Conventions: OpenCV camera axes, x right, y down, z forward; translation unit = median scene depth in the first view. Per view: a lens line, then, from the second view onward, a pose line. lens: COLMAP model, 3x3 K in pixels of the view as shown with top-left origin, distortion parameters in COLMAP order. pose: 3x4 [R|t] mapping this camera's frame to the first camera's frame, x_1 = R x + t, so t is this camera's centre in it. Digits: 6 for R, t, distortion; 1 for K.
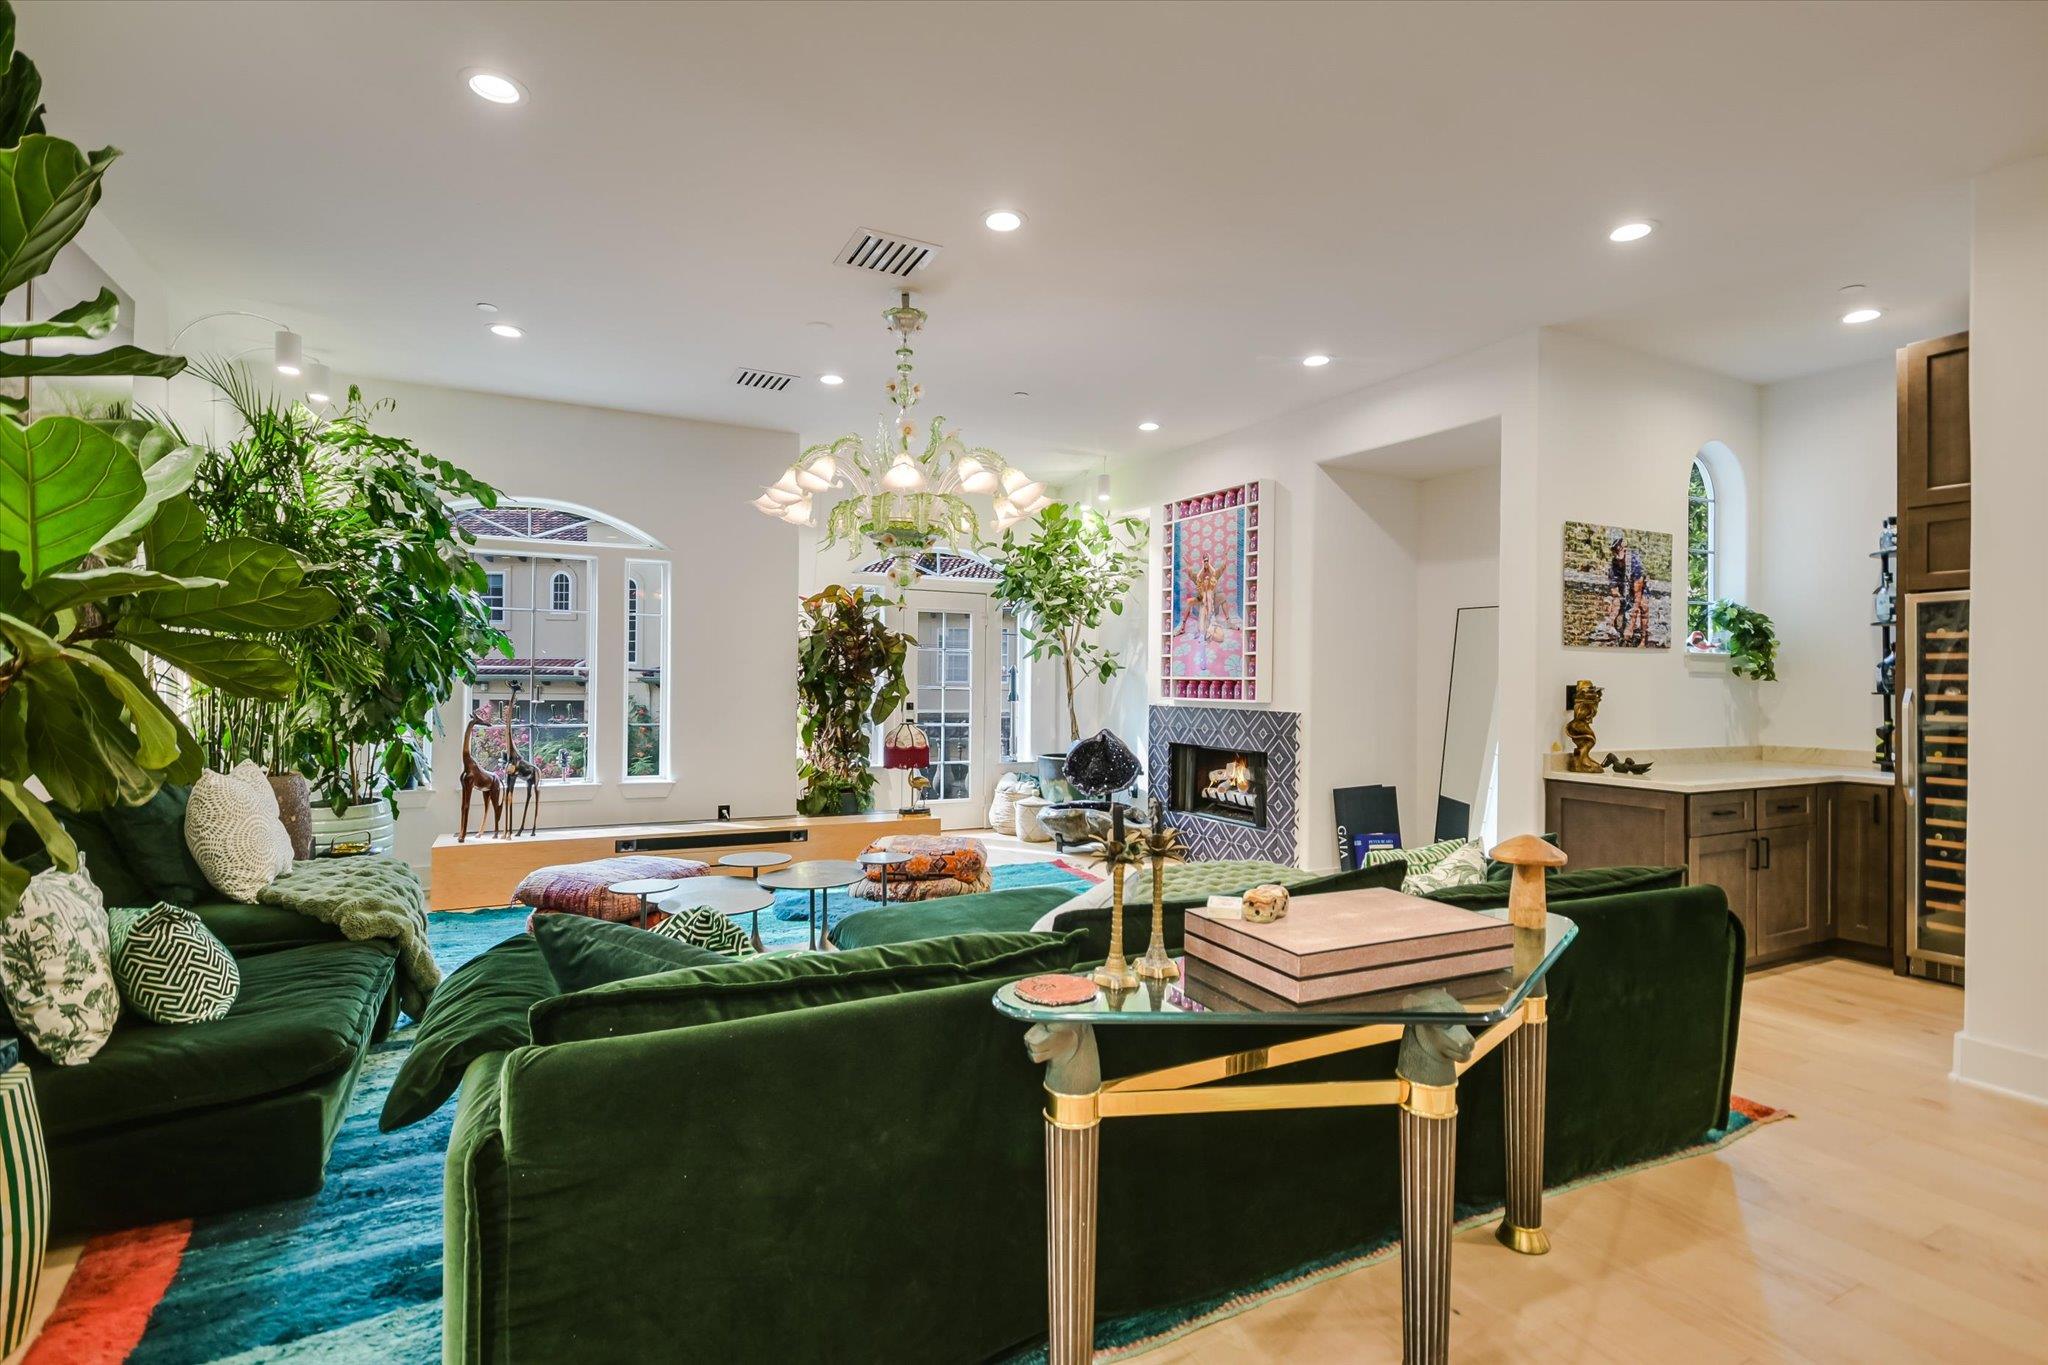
lens RADIAL K [[959.9, 0, 1026.1], [0, 959.9, 686.0], [0, 0, 1]] dist [-0.004202, -0.004384]
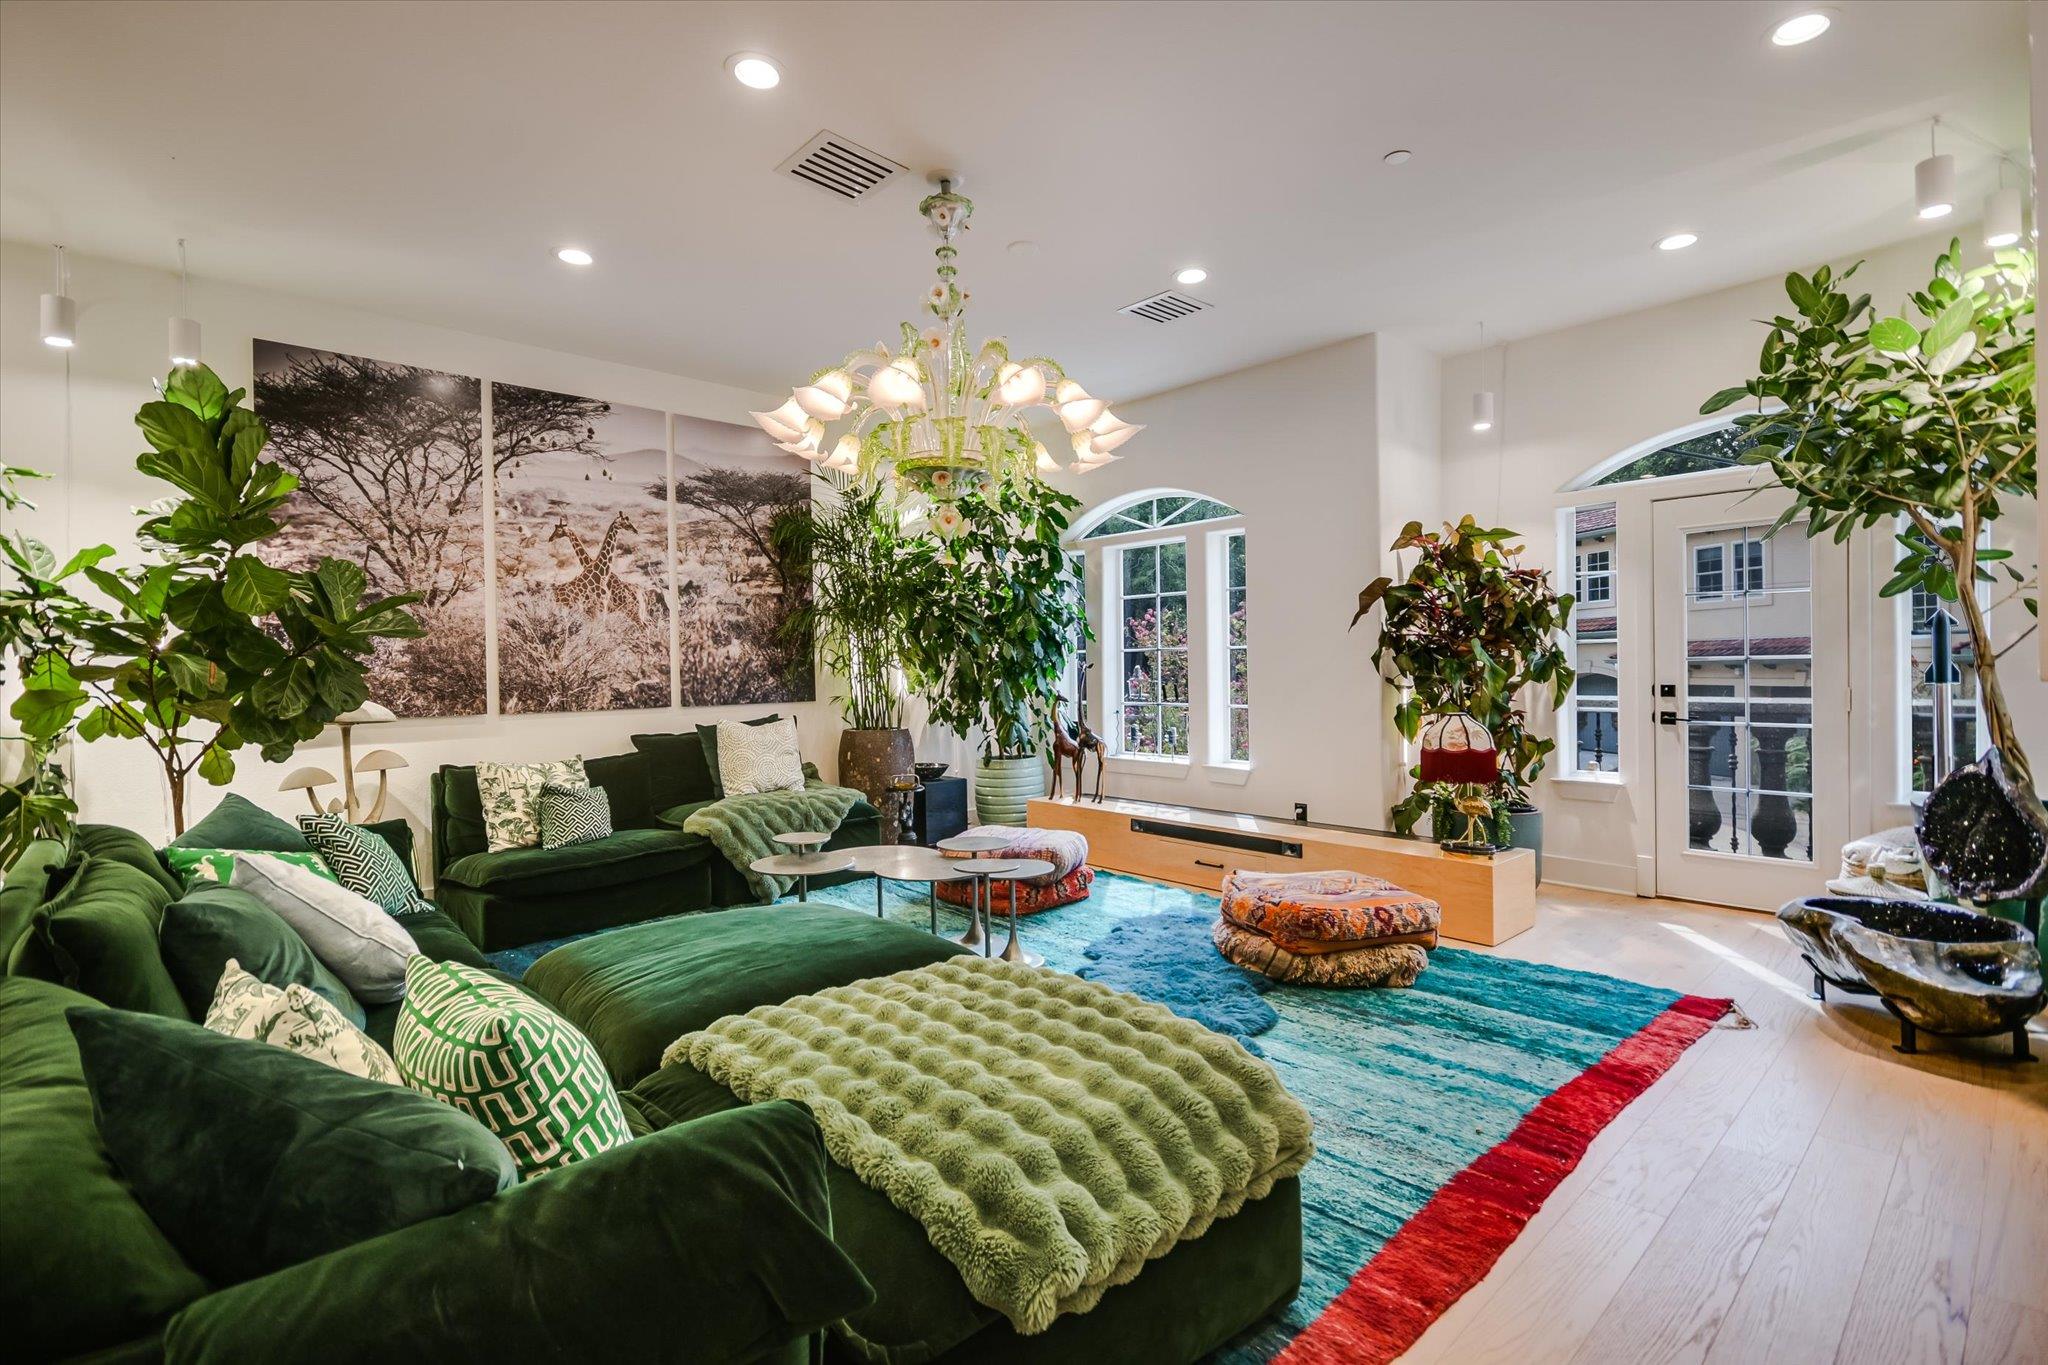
lens RADIAL K [[959.9, 0, 1024.0], [0, 959.9, 677.2], [0, 0, 1]] dist [-0.004202, -0.004384]
pose [[0.290470, -0.007111, -0.956858, 0.451220], [0.004459, 0.999972, -0.006078, 0.016646], [0.956874, -0.002501, 0.290494, 0.546477]]
